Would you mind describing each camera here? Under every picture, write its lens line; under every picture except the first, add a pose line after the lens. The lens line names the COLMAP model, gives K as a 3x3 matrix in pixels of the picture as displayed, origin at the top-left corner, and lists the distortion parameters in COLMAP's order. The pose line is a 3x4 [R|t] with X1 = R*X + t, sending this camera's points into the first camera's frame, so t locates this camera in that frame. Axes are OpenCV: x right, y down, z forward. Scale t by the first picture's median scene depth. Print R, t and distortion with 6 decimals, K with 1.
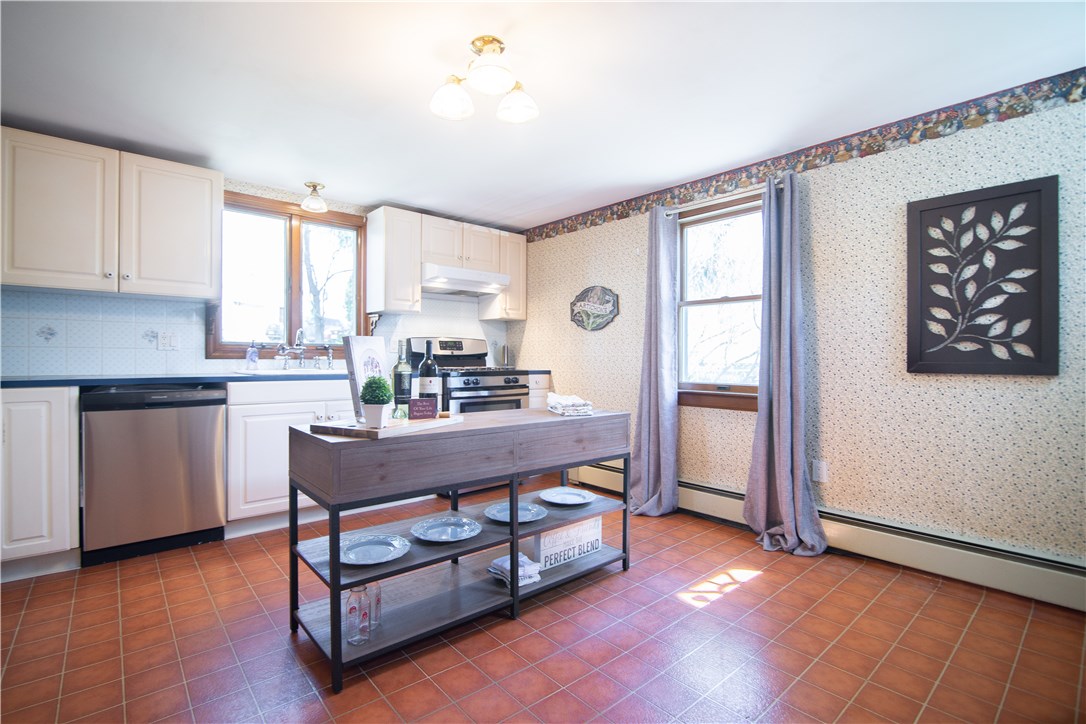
lens RADIAL K [[474.1, 0, 541.9], [0, 474.1, 359.2], [0, 0, 1]] dist [-0.016169, -0.000818]
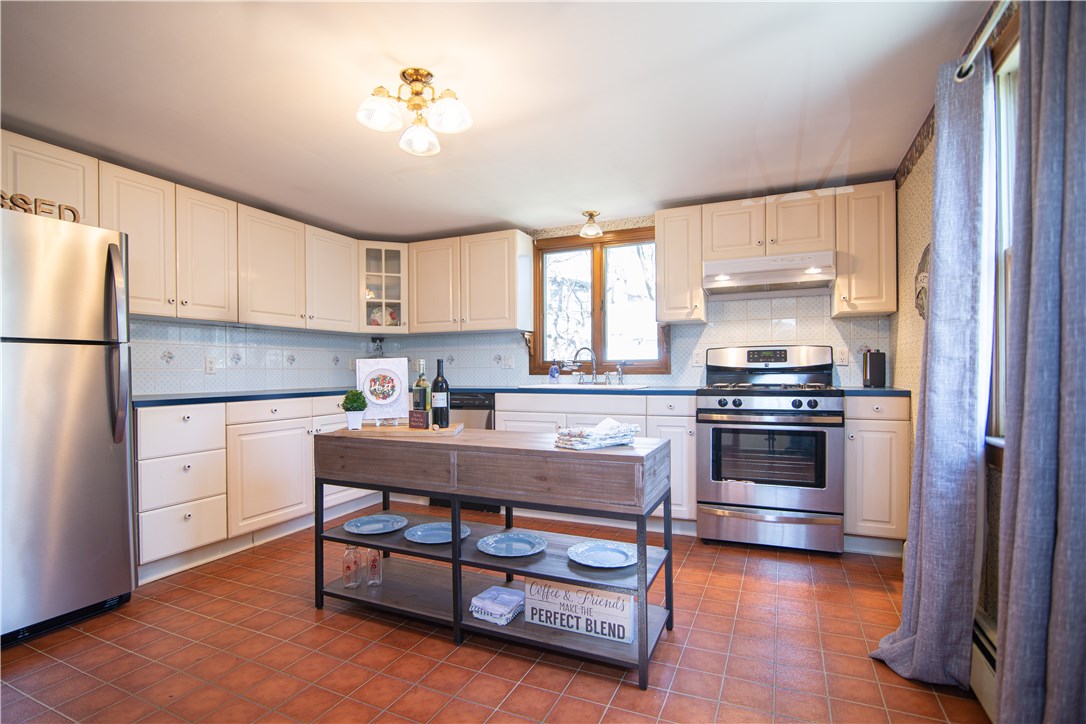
lens RADIAL K [[512.5, 0, 554.2], [0, 512.5, 381.7], [0, 0, 1]] dist [-0.023400, 0.000959]
pose [[0.449136, 0.007970, -0.893428, 0.539569], [0.007287, 0.999894, 0.012583, 0.000605], [0.893434, -0.012162, 0.449030, 0.403413]]
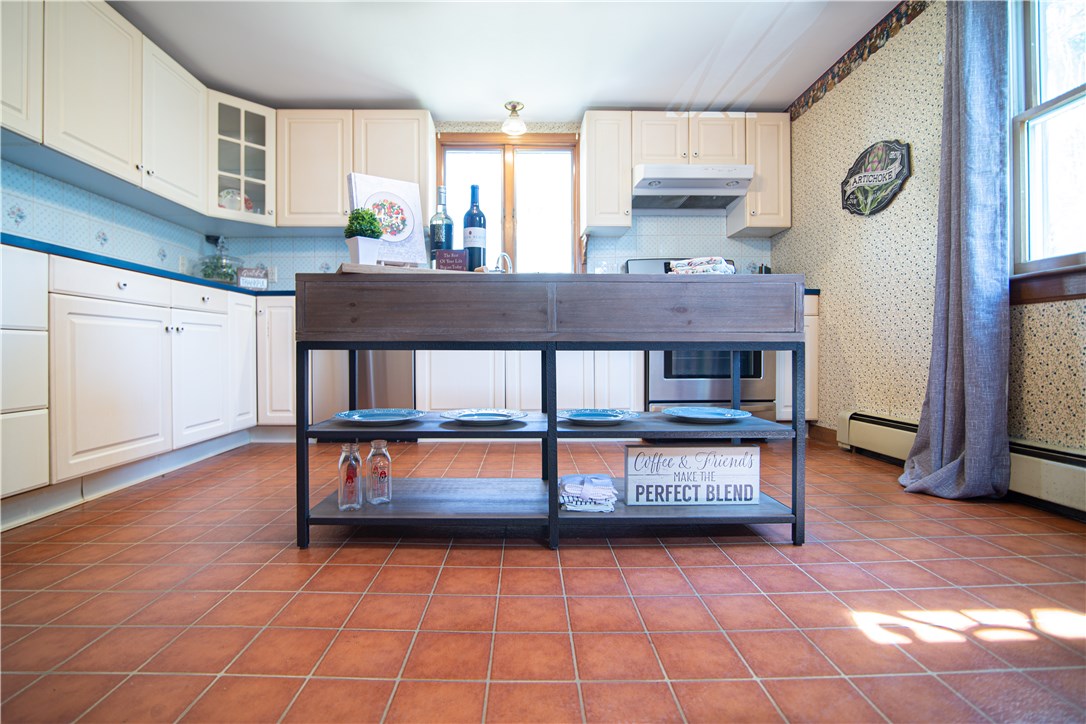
lens RADIAL K [[512.5, 0, 546.5], [0, 512.5, 343.2], [0, 0, 1]] dist [-0.023400, 0.000959]
pose [[0.774042, -0.019279, -0.632840, 0.240043], [0.017107, 0.999808, -0.009534, 0.139964], [0.632903, -0.003446, 0.774224, 0.224830]]
